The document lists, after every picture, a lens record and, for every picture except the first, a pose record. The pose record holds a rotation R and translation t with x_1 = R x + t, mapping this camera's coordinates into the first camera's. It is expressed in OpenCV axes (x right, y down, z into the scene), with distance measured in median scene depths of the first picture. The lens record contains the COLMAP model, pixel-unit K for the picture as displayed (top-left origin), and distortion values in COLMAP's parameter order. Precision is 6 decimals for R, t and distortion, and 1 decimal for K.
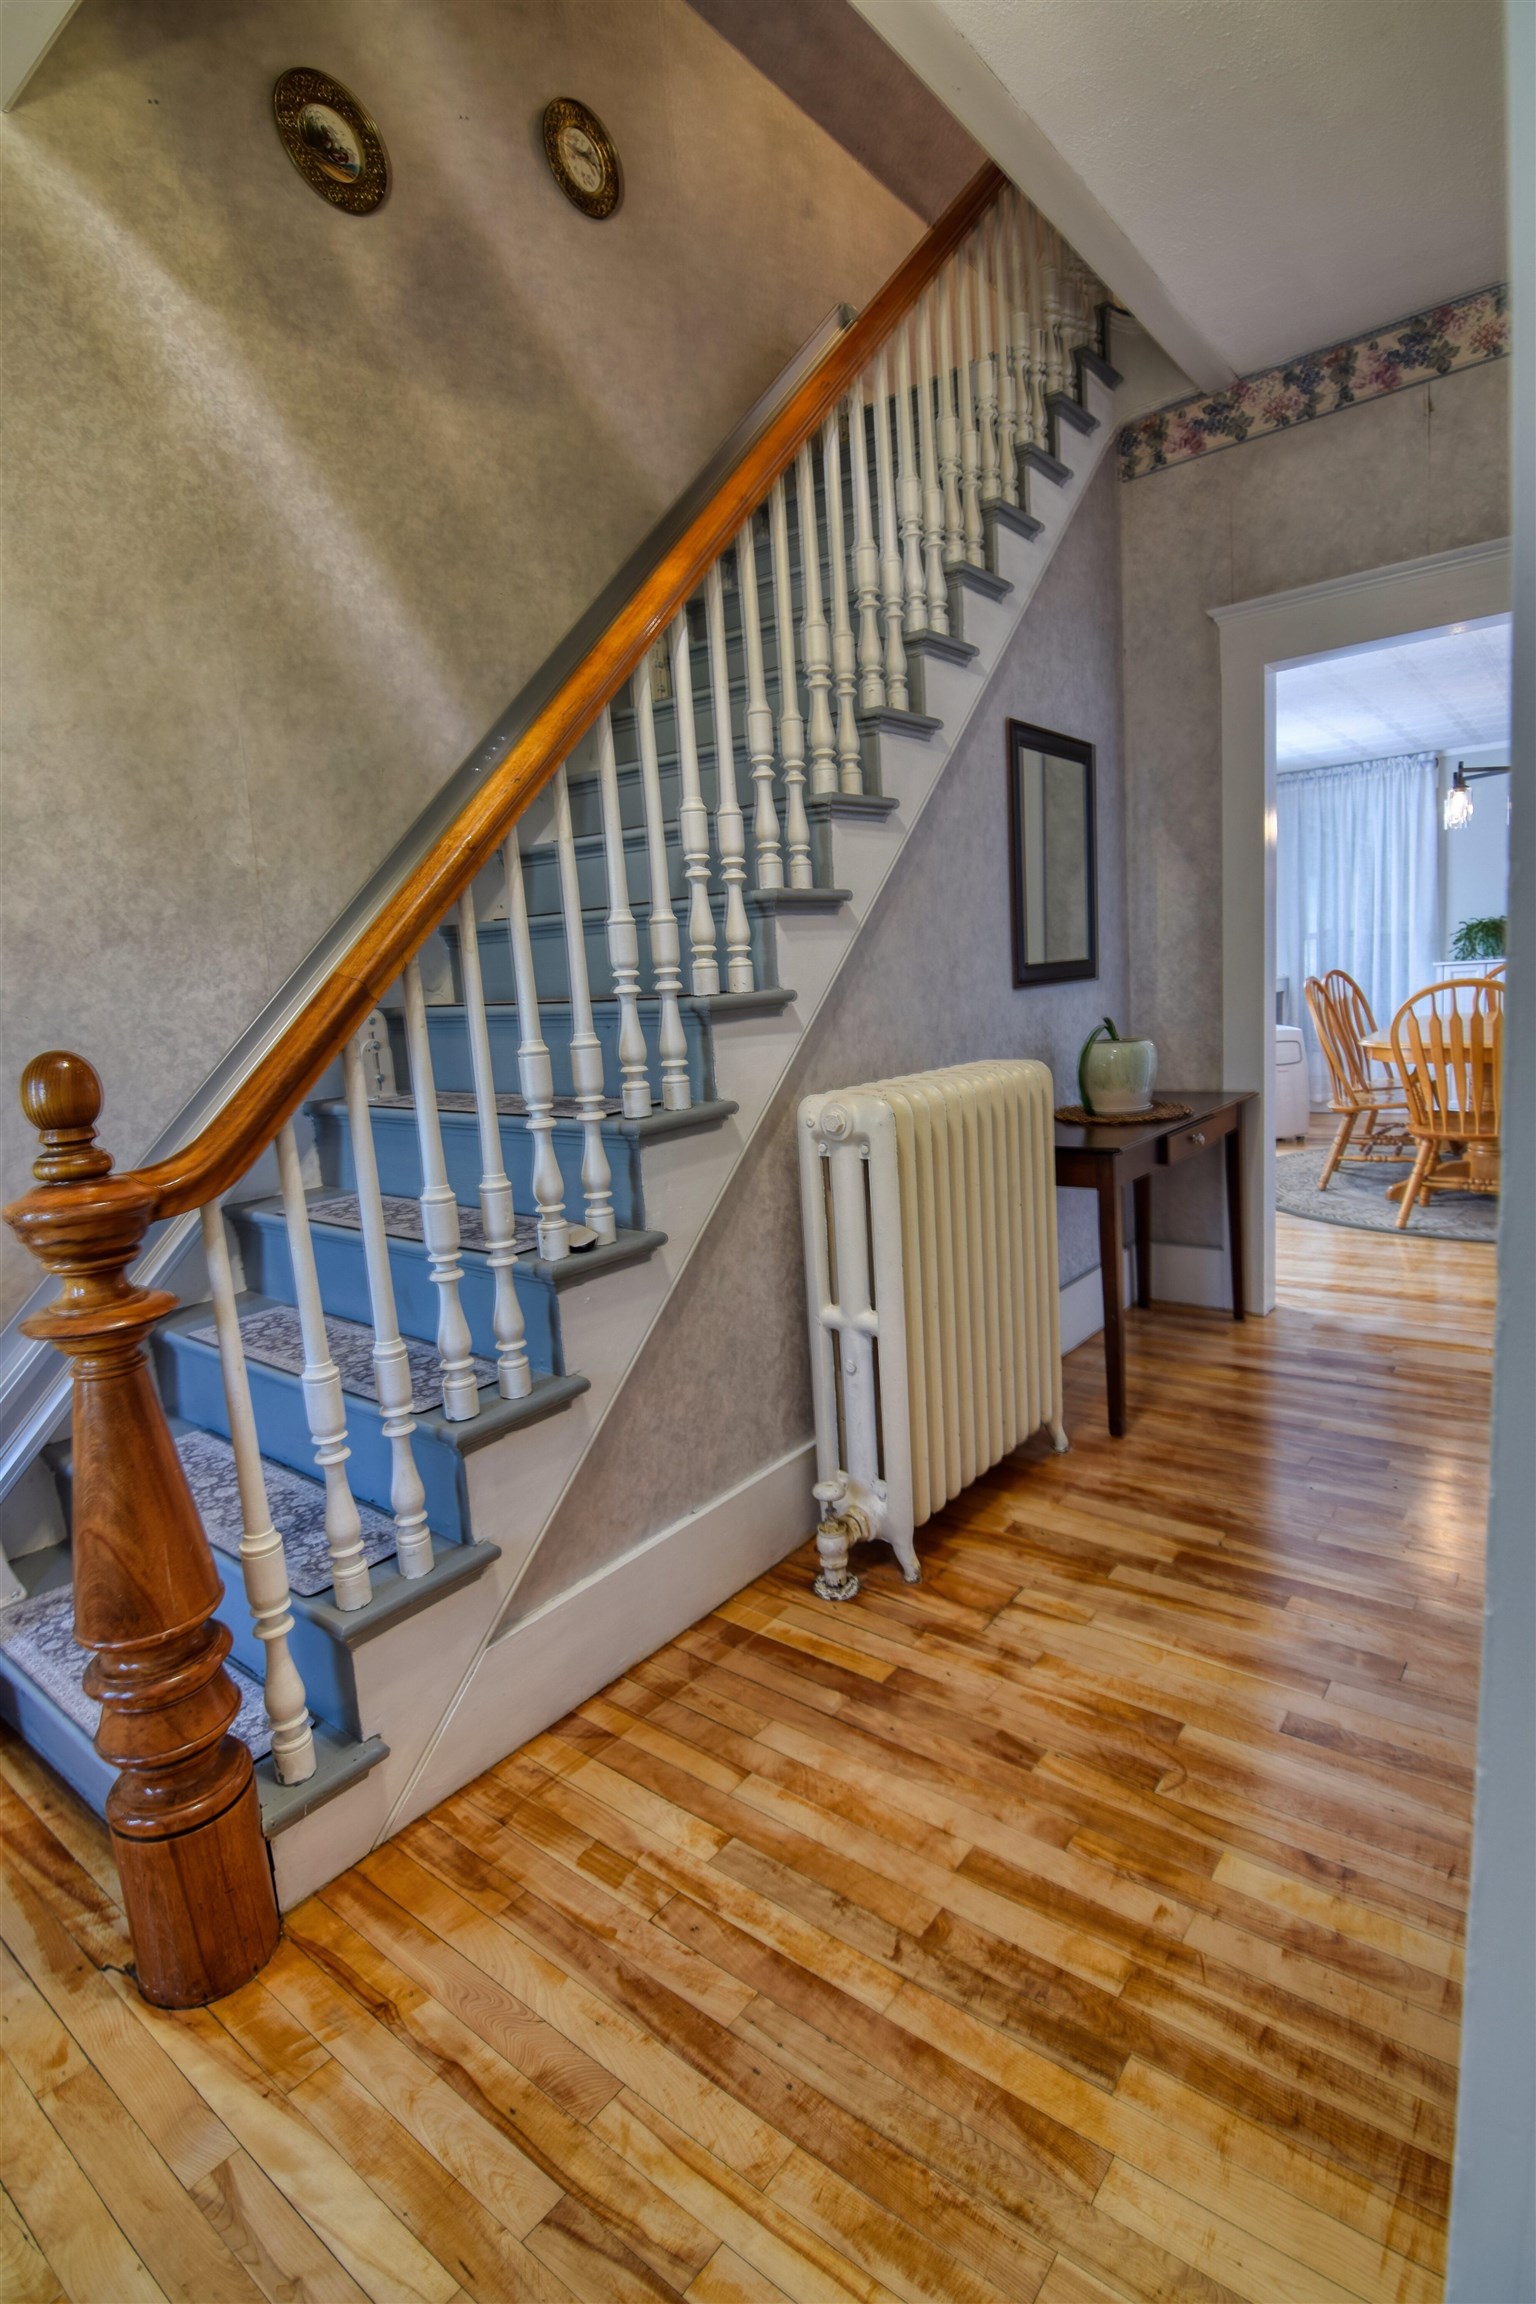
lens RADIAL K [[1135.2, 0, 768.7], [0, 1135.2, 1153.0], [0, 0, 1]] dist [-0.000990, -0.000357]
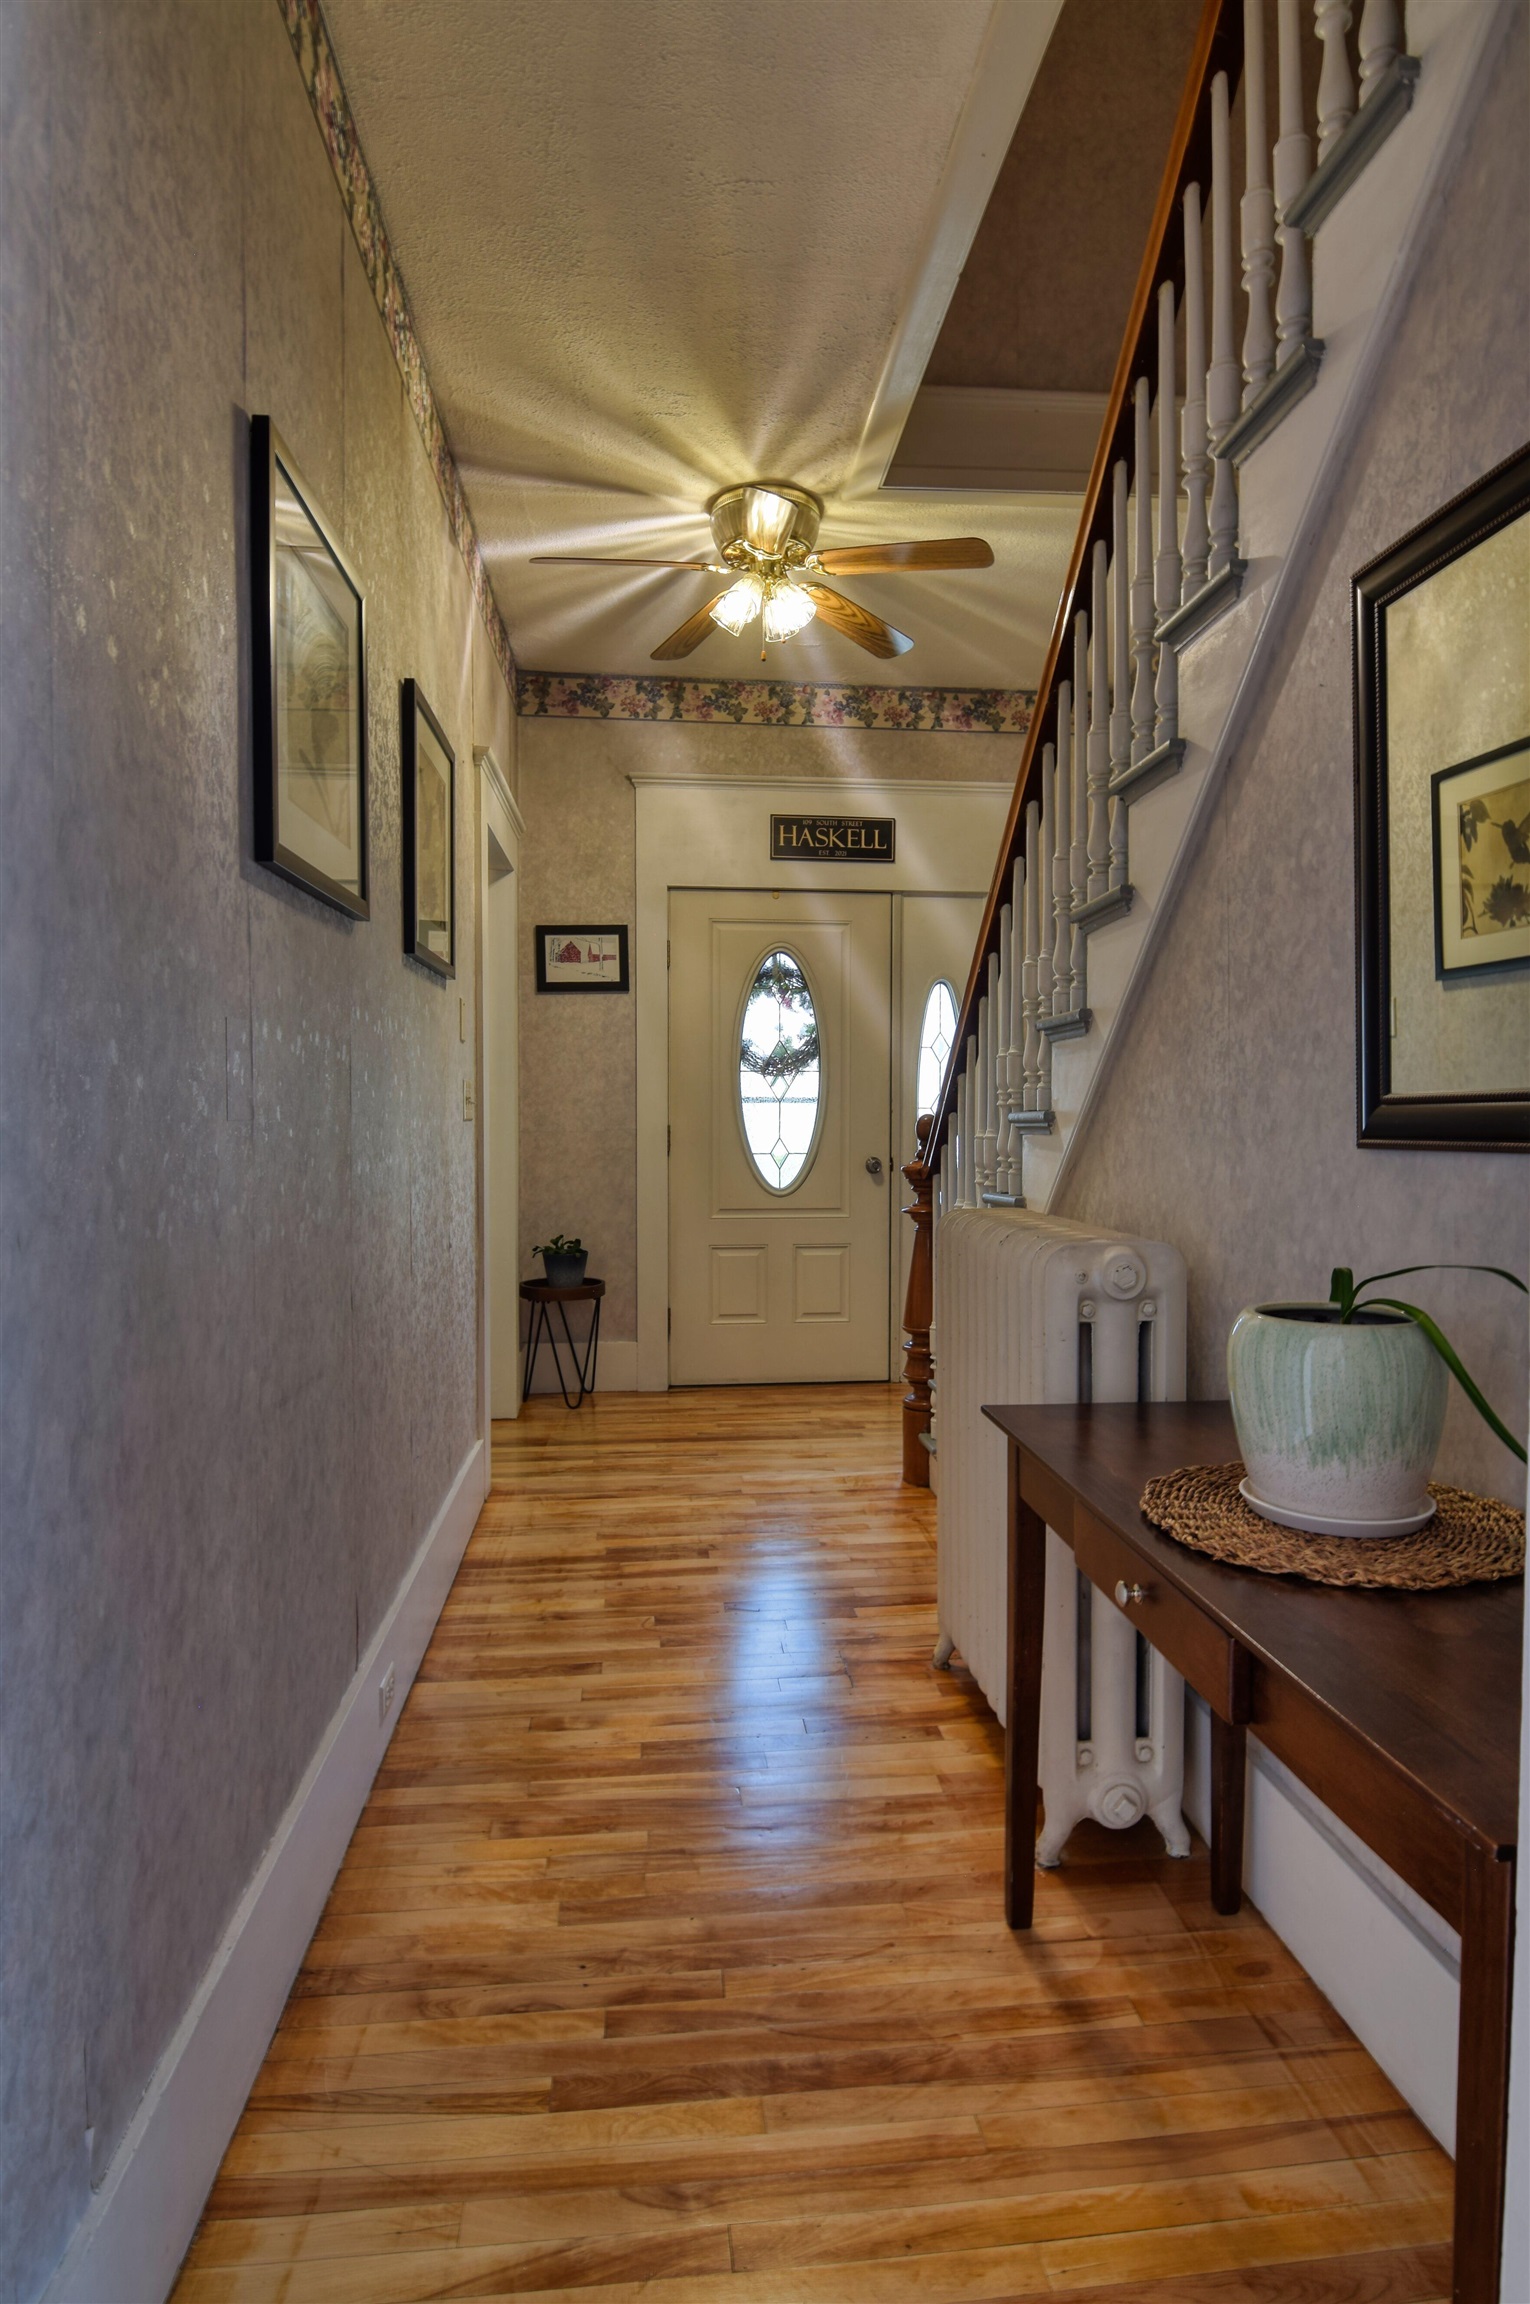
lens RADIAL K [[1135.2, 0, 759.0], [0, 1135.2, 1137.1], [0, 0, 1]] dist [-0.000990, -0.000357]
pose [[-0.707596, 0.085581, -0.701416, 1.467765], [-0.056025, 0.982719, 0.176421, -0.448410], [0.704393, 0.164132, -0.690573, 2.367627]]
